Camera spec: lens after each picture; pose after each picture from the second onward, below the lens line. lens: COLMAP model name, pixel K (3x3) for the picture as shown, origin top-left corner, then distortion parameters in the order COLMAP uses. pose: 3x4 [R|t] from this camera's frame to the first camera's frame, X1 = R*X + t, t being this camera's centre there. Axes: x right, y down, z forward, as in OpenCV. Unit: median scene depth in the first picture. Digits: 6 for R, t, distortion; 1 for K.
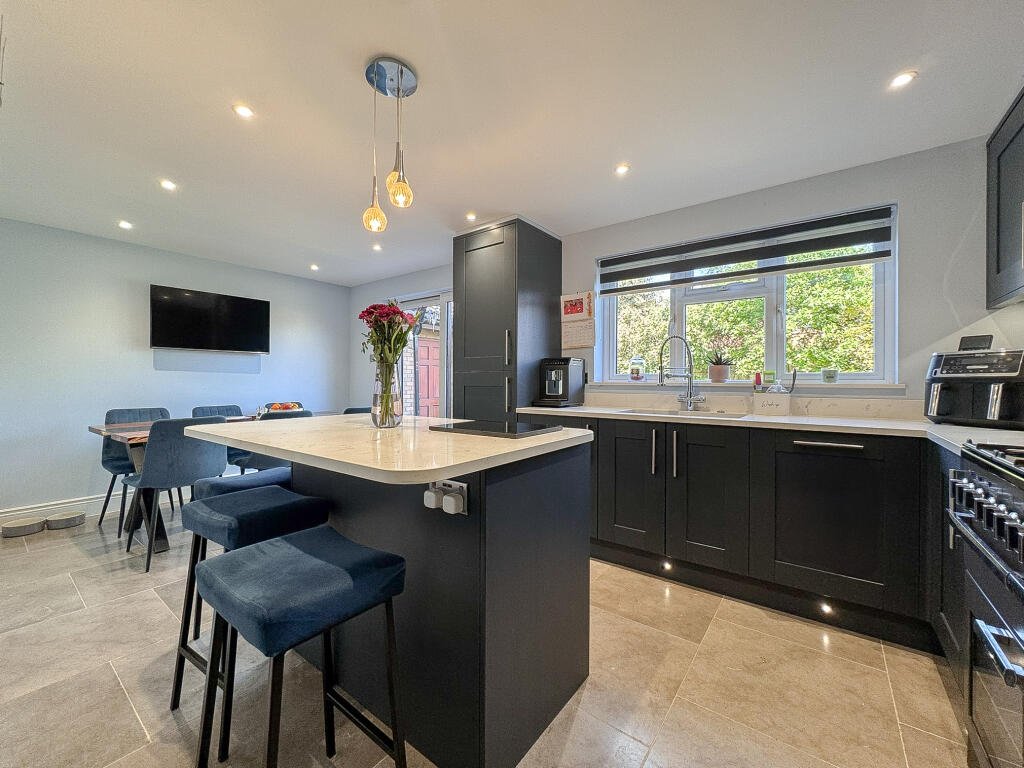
lens RADIAL K [[411.2, 0, 510.6], [0, 411.2, 382.8], [0, 0, 1]] dist [-0.004418, -0.000276]
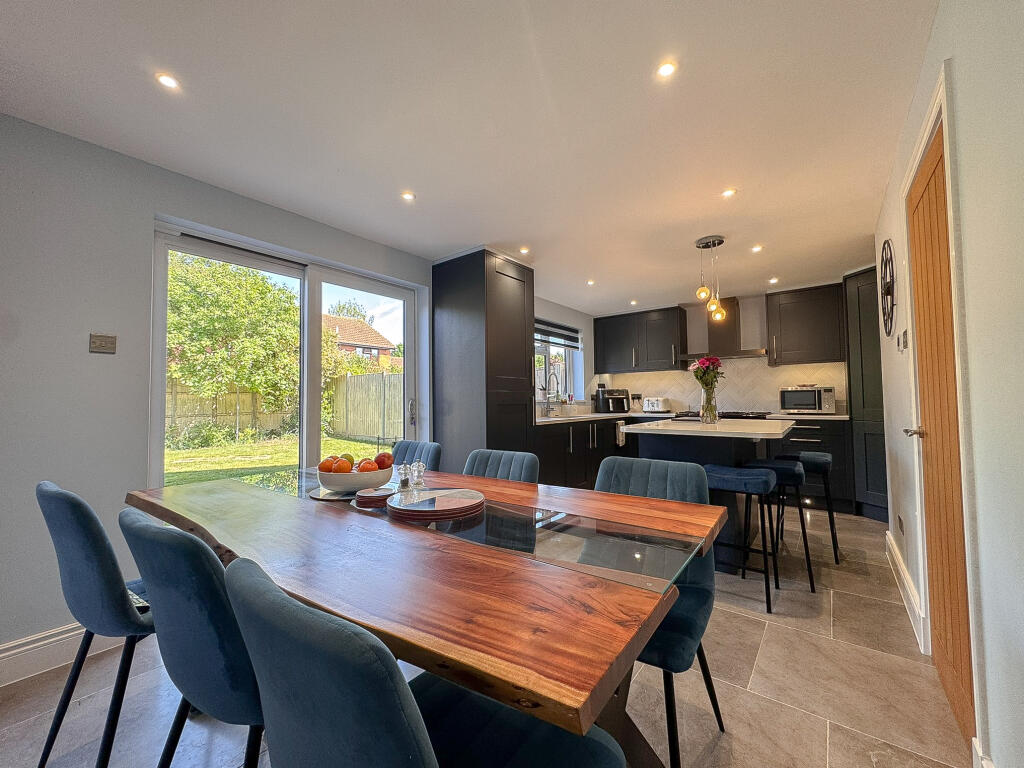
lens RADIAL K [[411.2, 0, 509.3], [0, 411.2, 382.3], [0, 0, 1]] dist [-0.004418, -0.000276]
pose [[0.019164, 0.038955, 0.999057, -1.583936], [0.016074, 0.999100, -0.039265, -0.012282], [-0.999687, 0.016811, 0.018521, 1.361917]]
